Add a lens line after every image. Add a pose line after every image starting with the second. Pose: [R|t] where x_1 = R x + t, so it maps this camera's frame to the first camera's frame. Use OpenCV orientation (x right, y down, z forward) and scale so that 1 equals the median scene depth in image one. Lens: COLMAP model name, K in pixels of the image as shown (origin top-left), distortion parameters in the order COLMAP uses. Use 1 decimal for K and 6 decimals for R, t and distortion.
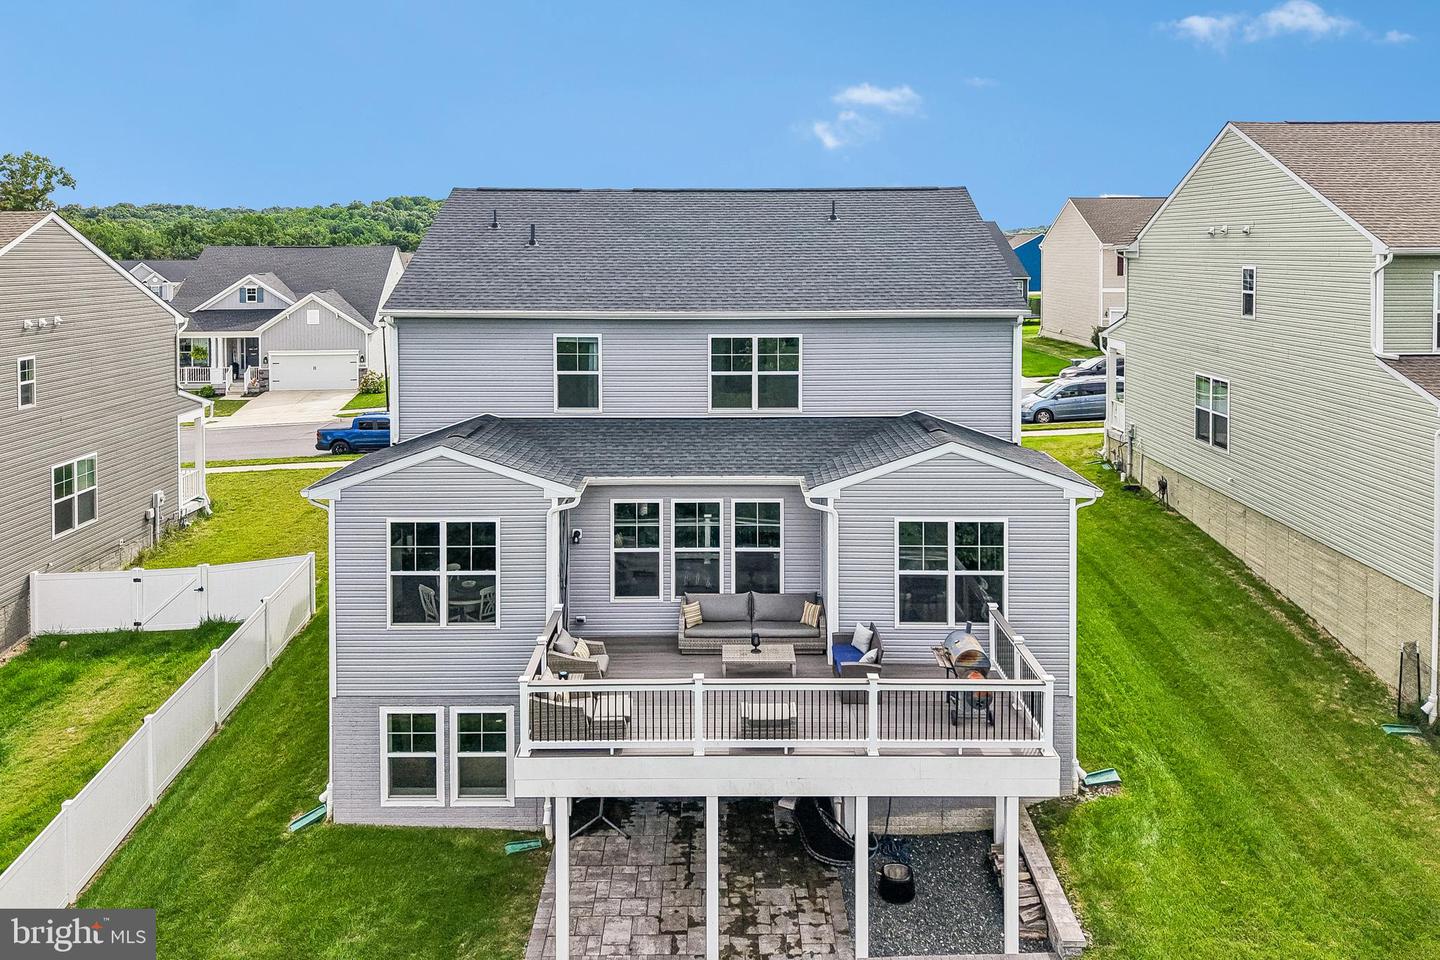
lens RADIAL K [[1010.6, 0, 721.0], [0, 1010.6, 326.4], [0, 0, 1]] dist [0.007613, 0.002645]
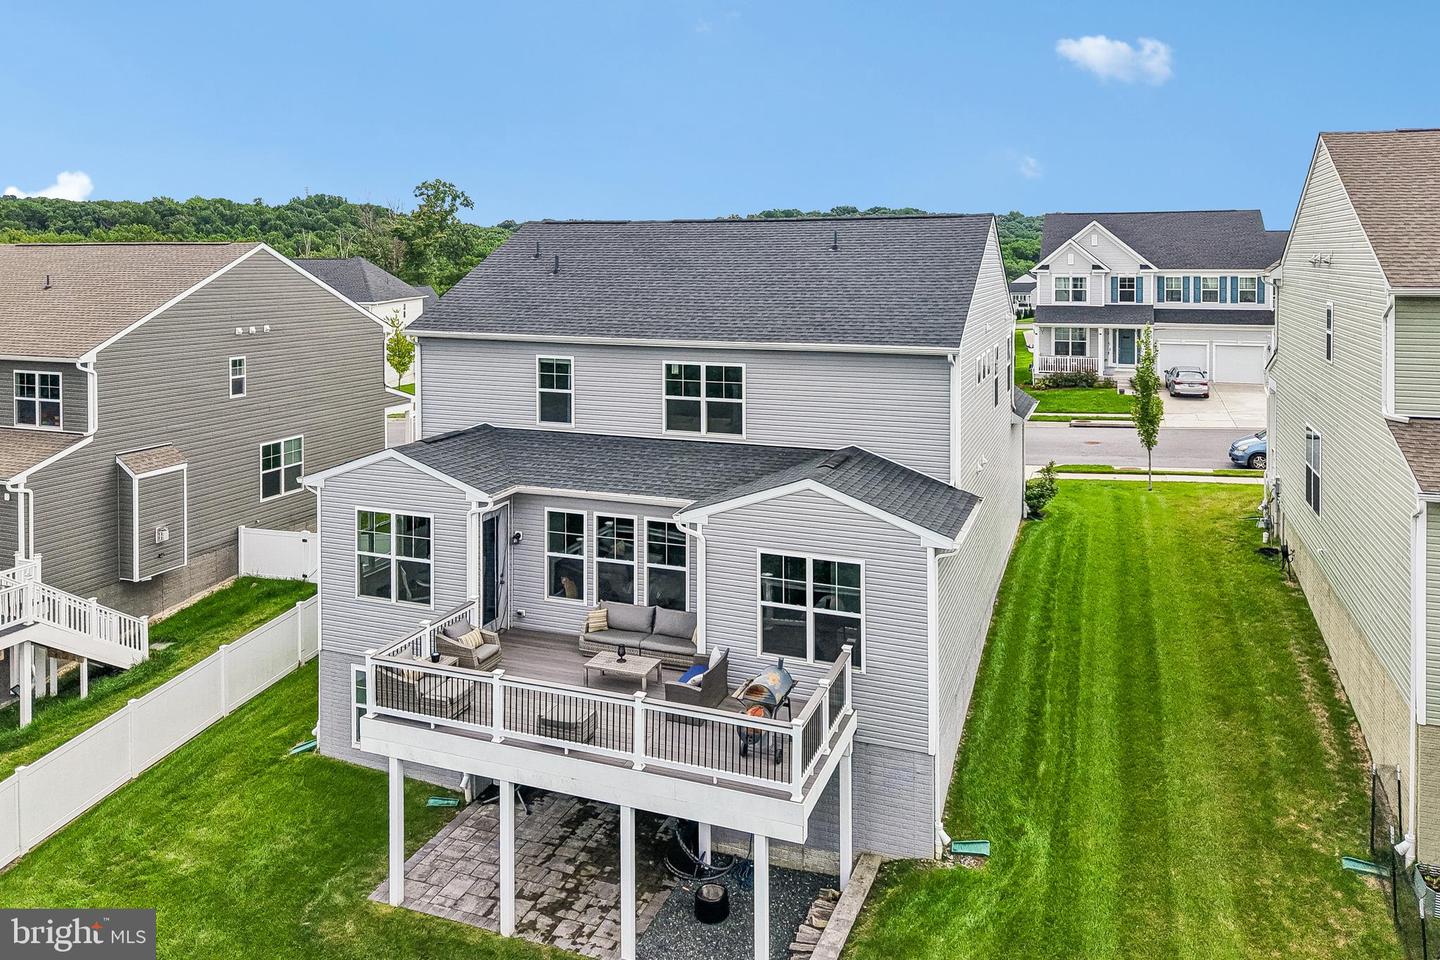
lens RADIAL K [[1010.6, 0, 721.0], [0, 1010.6, 326.4], [0, 0, 1]] dist [0.007613, 0.002645]
pose [[0.935322, 0.024739, -0.352932, 0.457355], [-0.027832, 0.999606, -0.003691, -0.028303], [0.352701, 0.013275, 0.935642, 0.028083]]
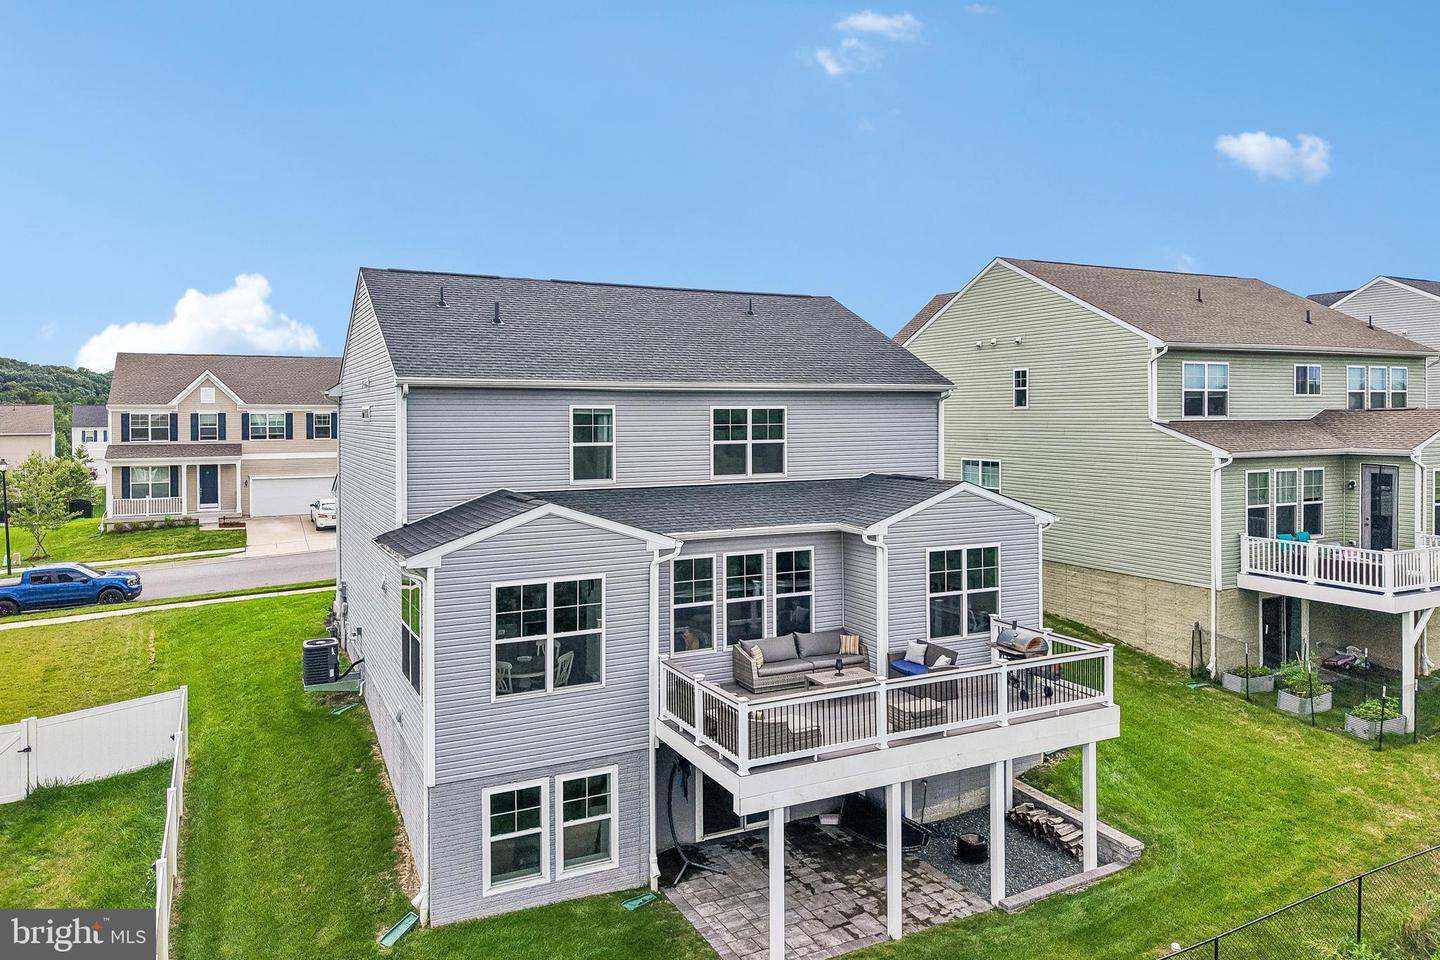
lens RADIAL K [[963.2, 0, 722.9], [0, 963.2, 479.7], [0, 0, 1]] dist [0.031561, -0.030802]
pose [[0.895106, -0.031518, 0.444738, -0.495115], [0.036818, 0.999317, -0.003283, 0.097331], [-0.444330, 0.019313, 0.895655, 0.095293]]
